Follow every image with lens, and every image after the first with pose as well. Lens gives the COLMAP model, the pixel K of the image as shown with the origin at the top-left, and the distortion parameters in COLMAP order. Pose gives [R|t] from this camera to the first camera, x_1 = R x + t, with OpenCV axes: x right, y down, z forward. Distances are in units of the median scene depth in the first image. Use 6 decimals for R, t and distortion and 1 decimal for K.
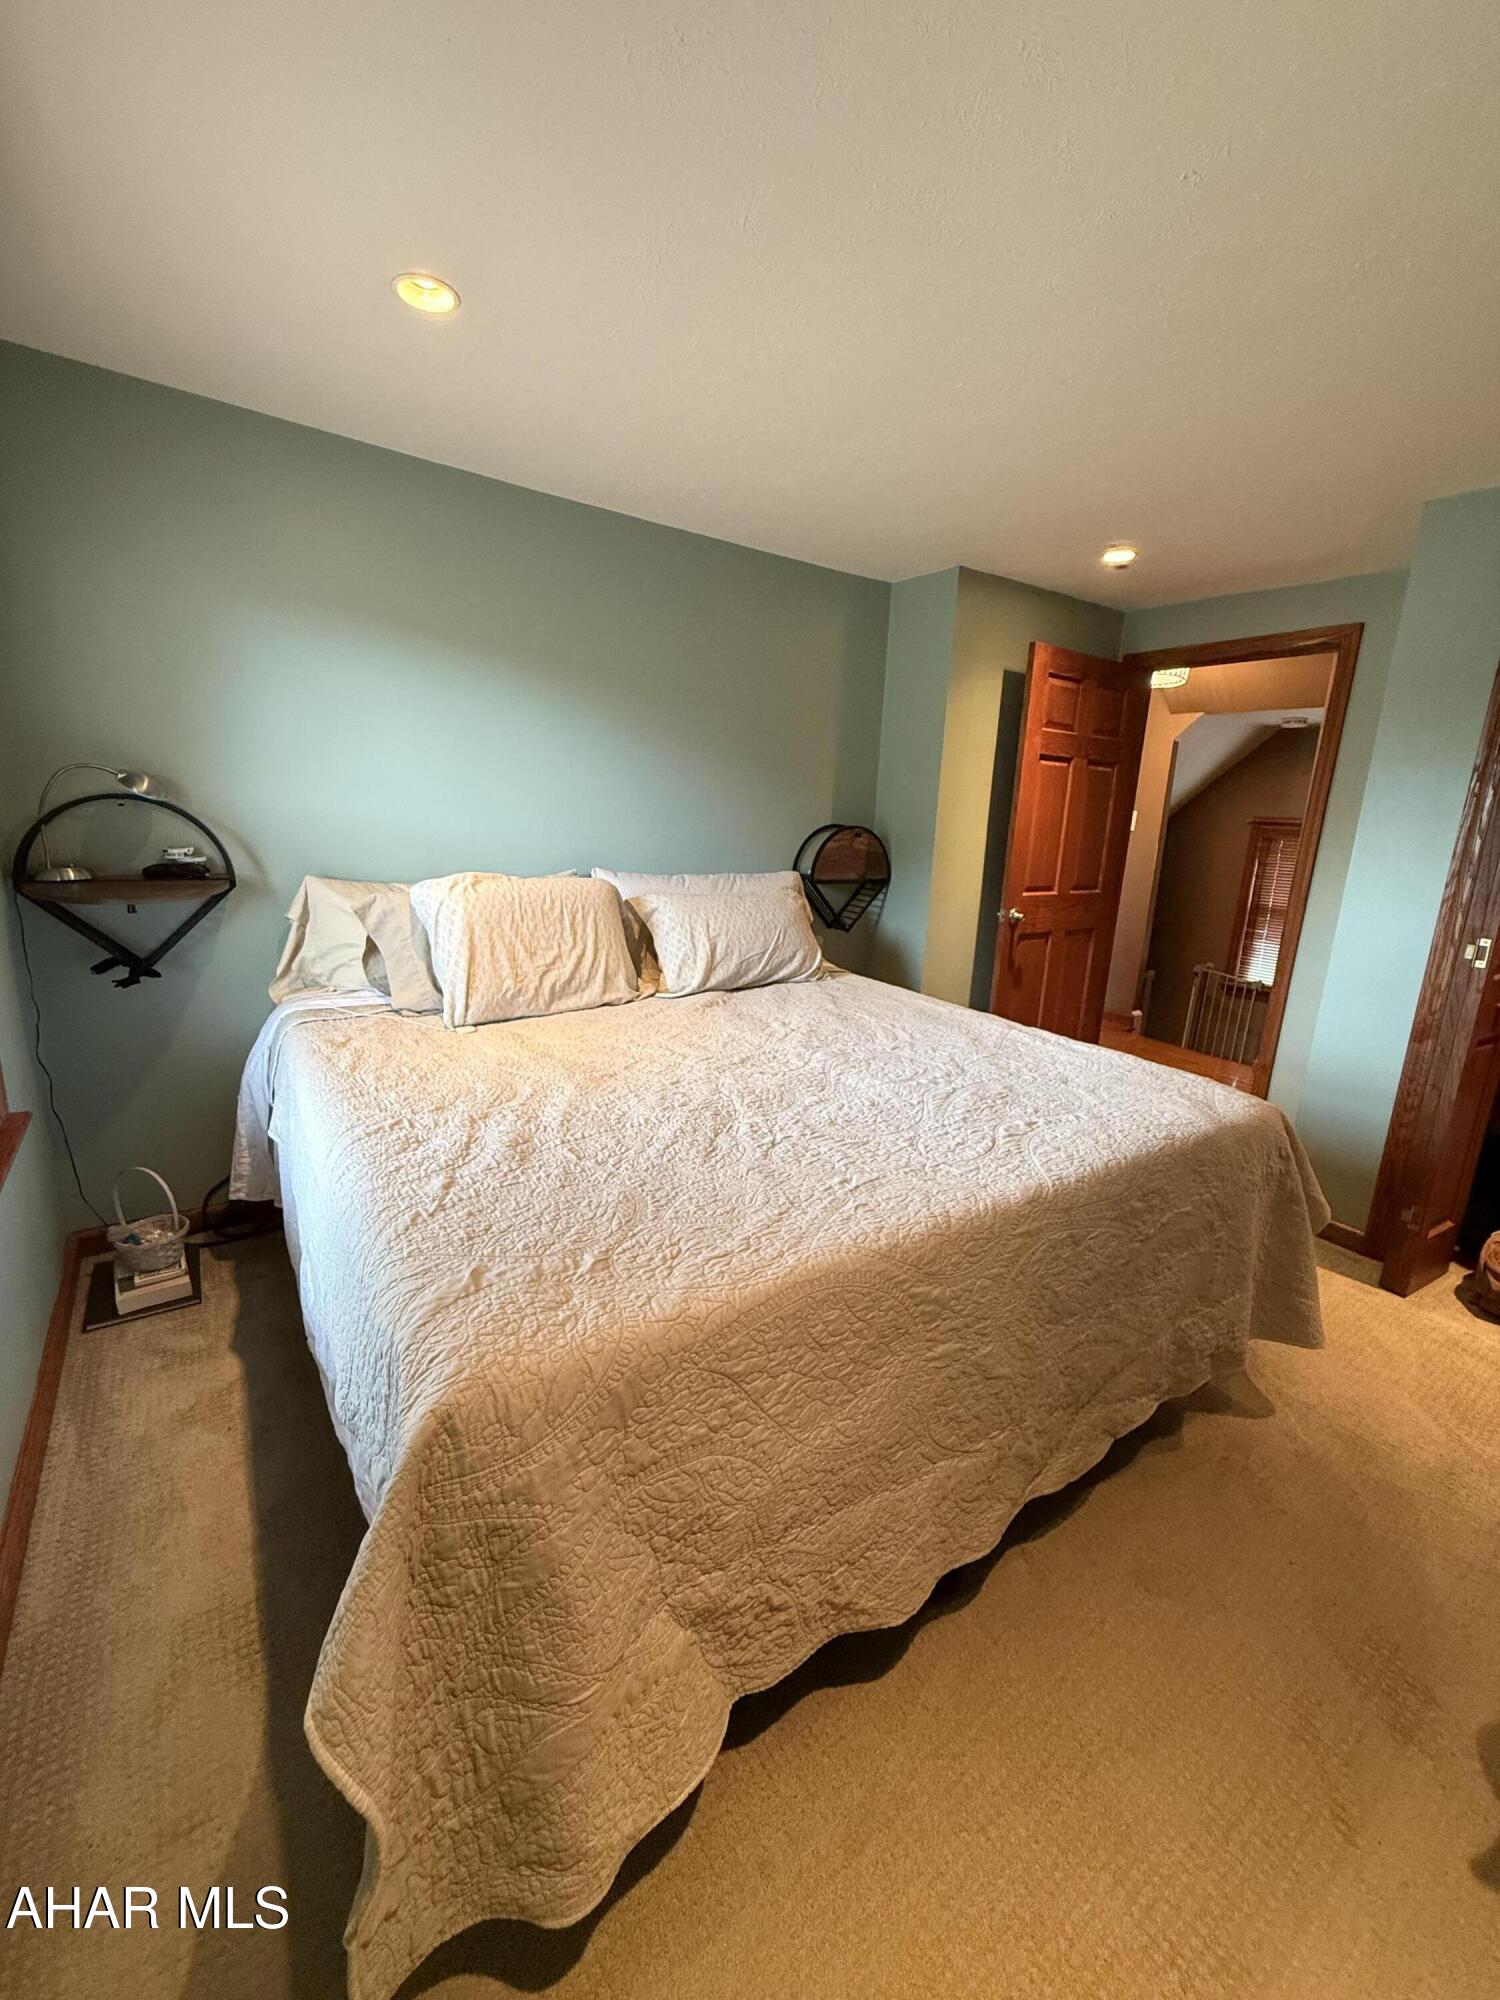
lens RADIAL K [[803.5, 0, 750.0], [0, 803.5, 1000.0], [0, 0, 1]] dist [-0.000335, -0.000037]
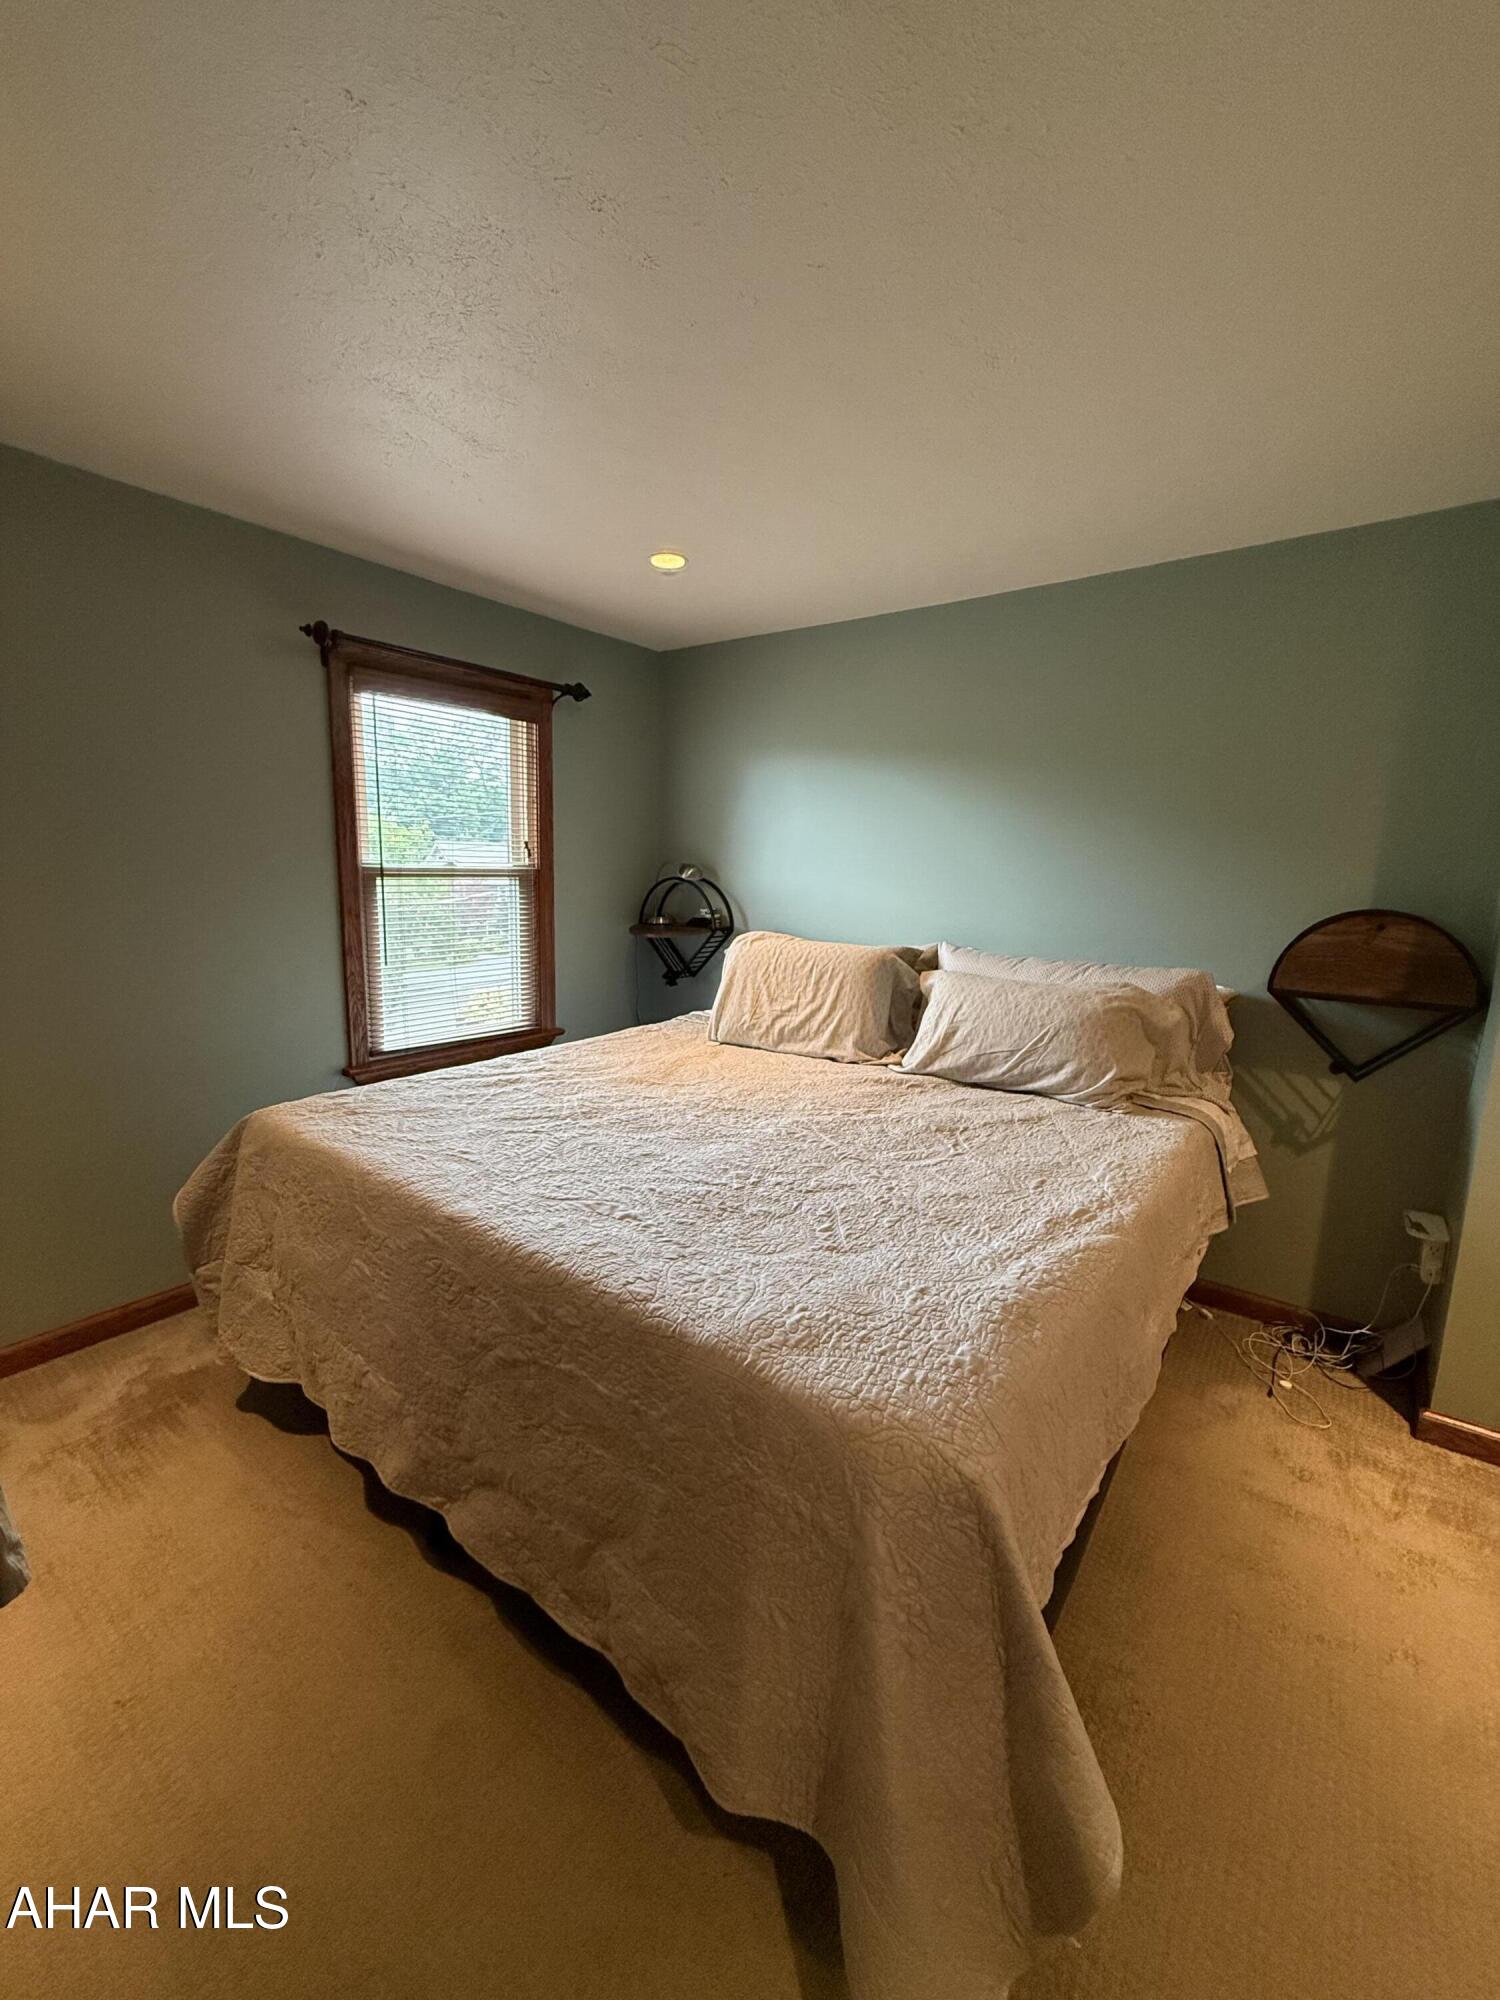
lens RADIAL K [[803.5, 0, 750.0], [0, 803.5, 1000.0], [0, 0, 1]] dist [-0.000335, -0.000037]
pose [[0.298472, 0.125391, -0.946146, 0.850296], [-0.226211, 0.972379, 0.057506, -0.115092], [0.927223, 0.196865, 0.318593, 0.554813]]
